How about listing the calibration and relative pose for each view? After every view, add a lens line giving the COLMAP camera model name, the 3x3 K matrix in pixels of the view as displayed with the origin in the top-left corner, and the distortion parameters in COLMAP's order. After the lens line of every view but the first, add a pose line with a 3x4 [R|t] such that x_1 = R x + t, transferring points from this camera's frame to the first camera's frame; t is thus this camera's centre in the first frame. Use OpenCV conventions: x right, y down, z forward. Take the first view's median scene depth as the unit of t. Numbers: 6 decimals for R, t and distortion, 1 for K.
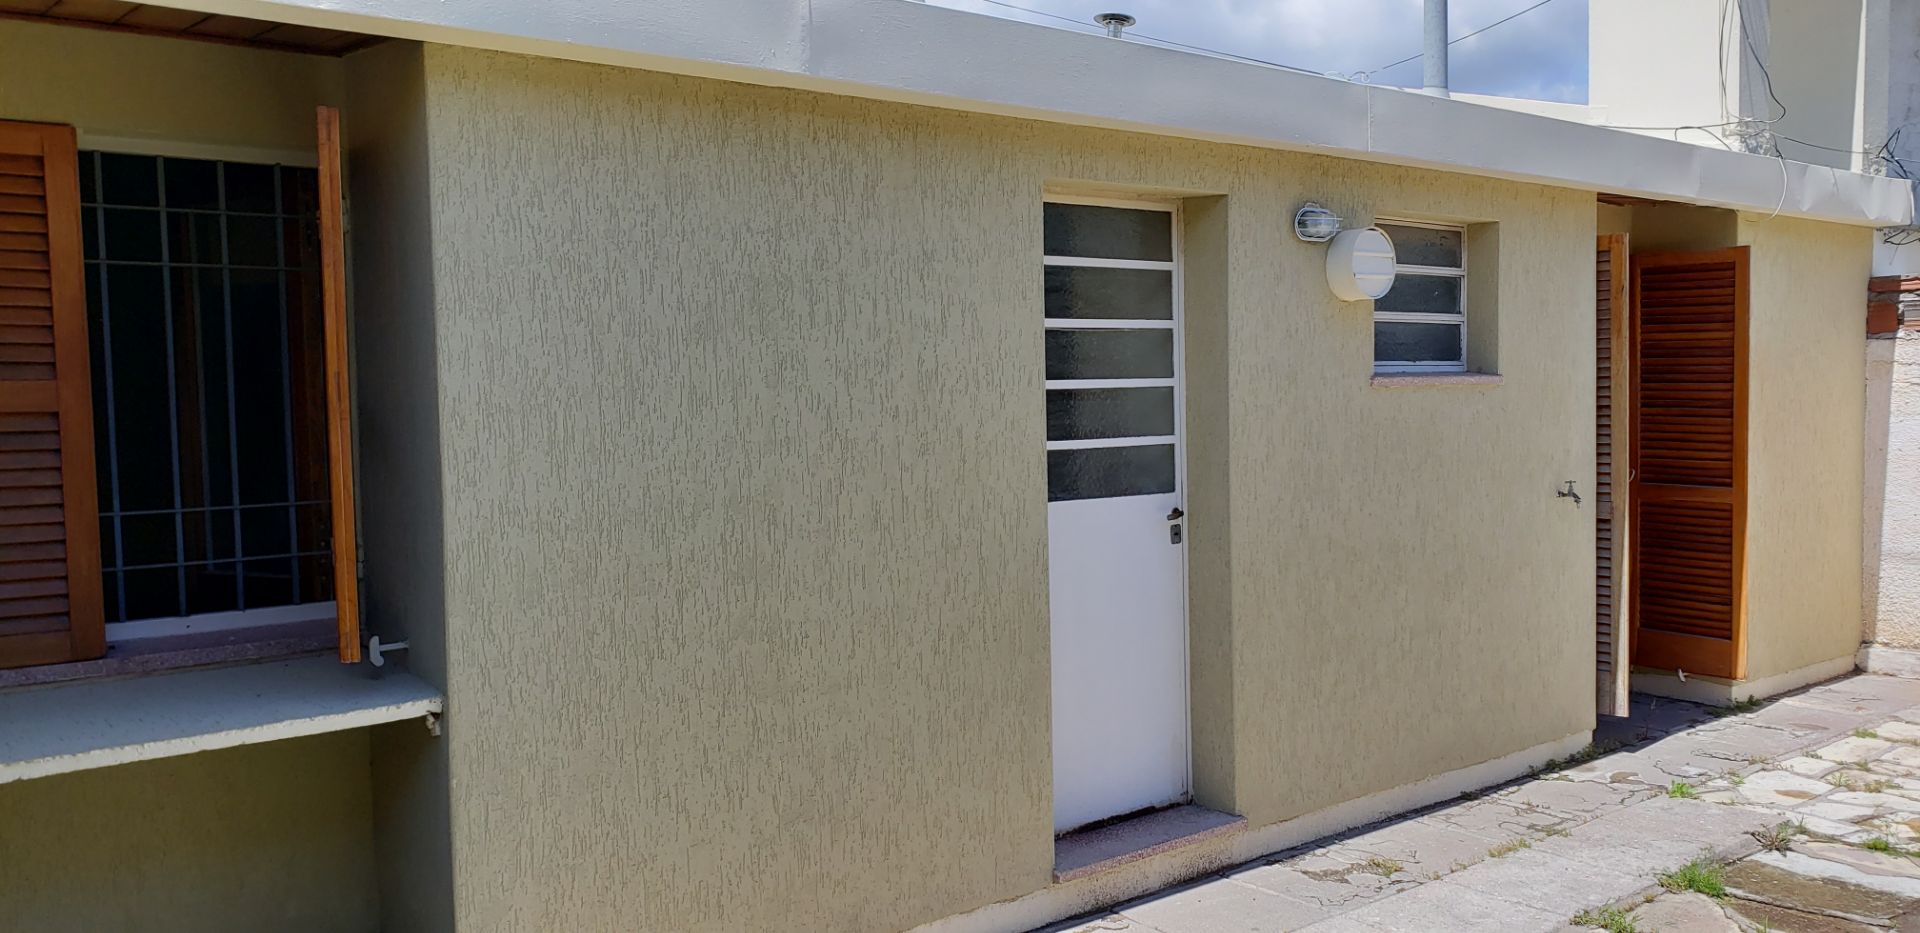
lens RADIAL K [[1524.1, 0, 960.0], [0, 1524.1, 466.5], [0, 0, 1]] dist [-0.007468, -0.003044]
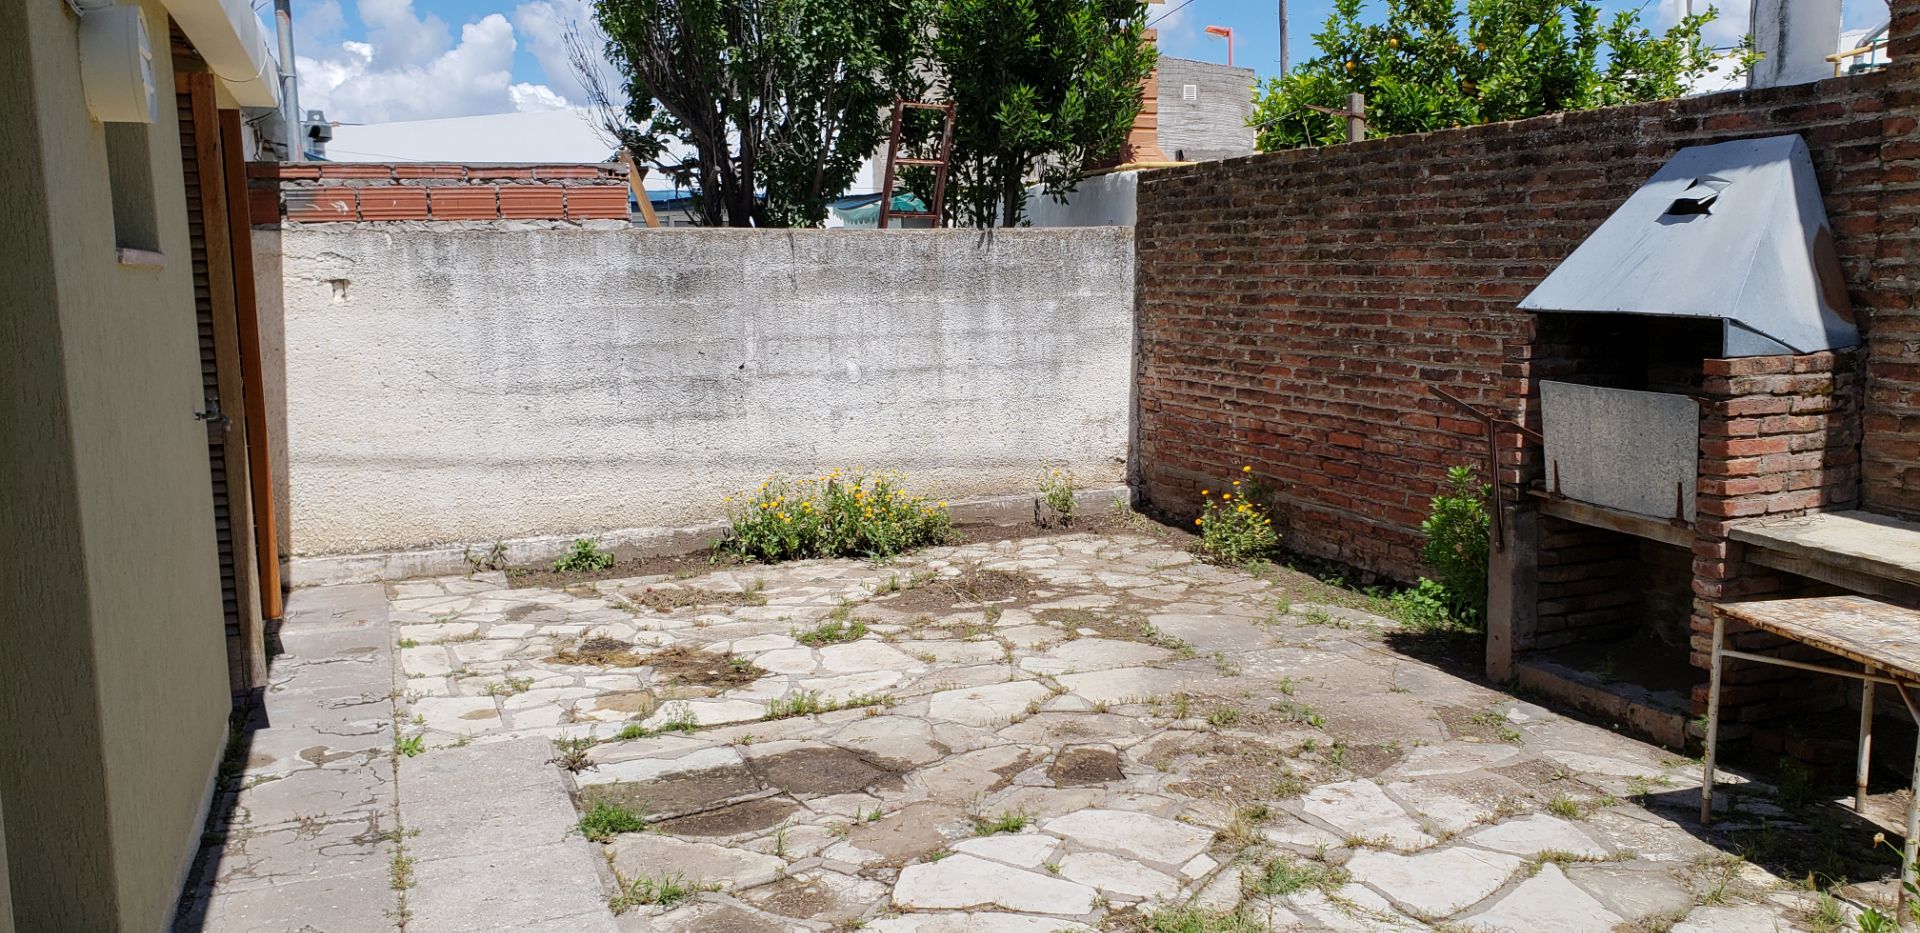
lens RADIAL K [[1524.1, 0, 960.0], [0, 1524.1, 466.5], [0, 0, 1]] dist [-0.007468, -0.003044]
pose [[0.255715, -0.112050, 0.960237, -0.252053], [0.060202, 0.993178, 0.099862, -0.010420], [-0.964876, 0.032272, 0.260717, 0.469530]]
